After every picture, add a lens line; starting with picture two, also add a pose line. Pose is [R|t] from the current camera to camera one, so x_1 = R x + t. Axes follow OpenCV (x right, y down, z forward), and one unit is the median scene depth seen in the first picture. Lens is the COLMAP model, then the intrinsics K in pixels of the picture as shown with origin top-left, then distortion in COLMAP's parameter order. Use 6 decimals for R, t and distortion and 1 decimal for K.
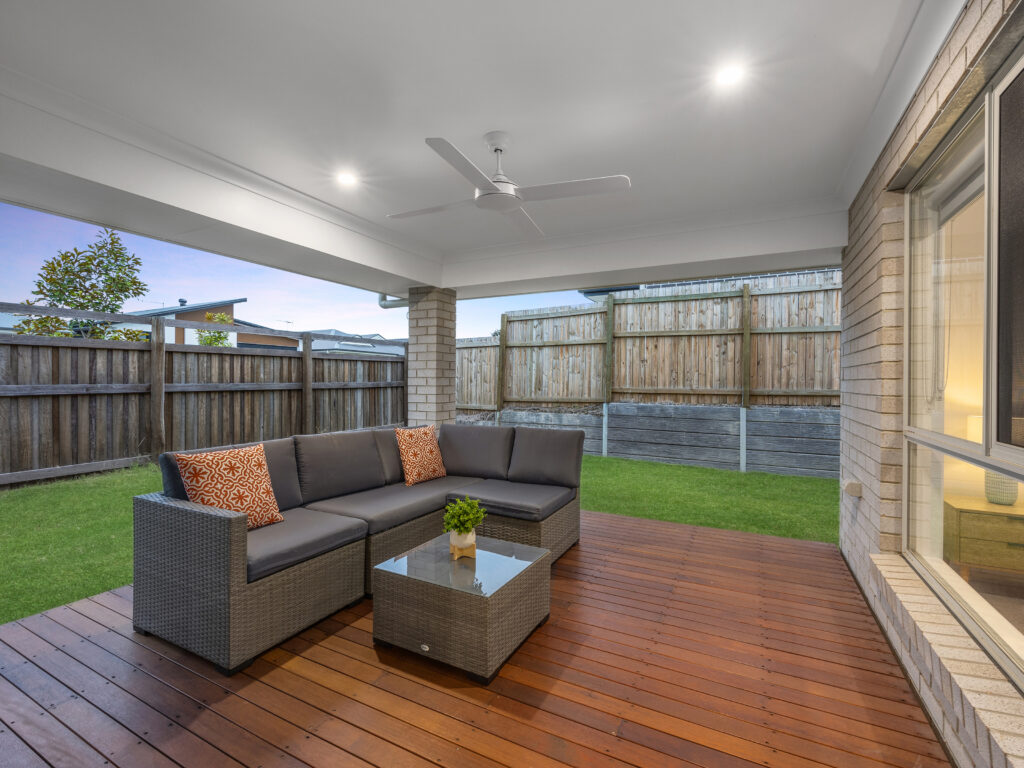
lens RADIAL K [[463.0, 0, 510.9], [0, 463.0, 381.0], [0, 0, 1]] dist [-0.001809, 0.000196]
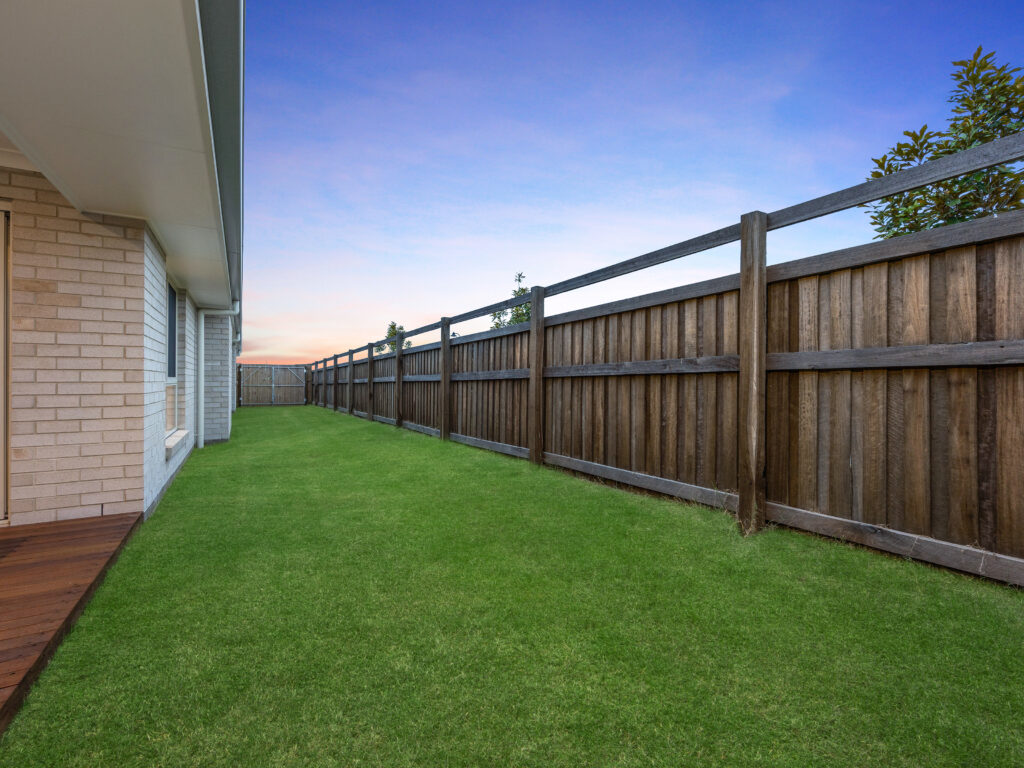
lens RADIAL K [[463.0, 0, 510.8], [0, 463.0, 379.4], [0, 0, 1]] dist [-0.001809, 0.000196]
pose [[-0.540103, -0.003422, -0.841592, -0.251344], [-0.006117, 0.999981, -0.000140, 0.038433], [0.841577, 0.005073, -0.540114, 1.154304]]
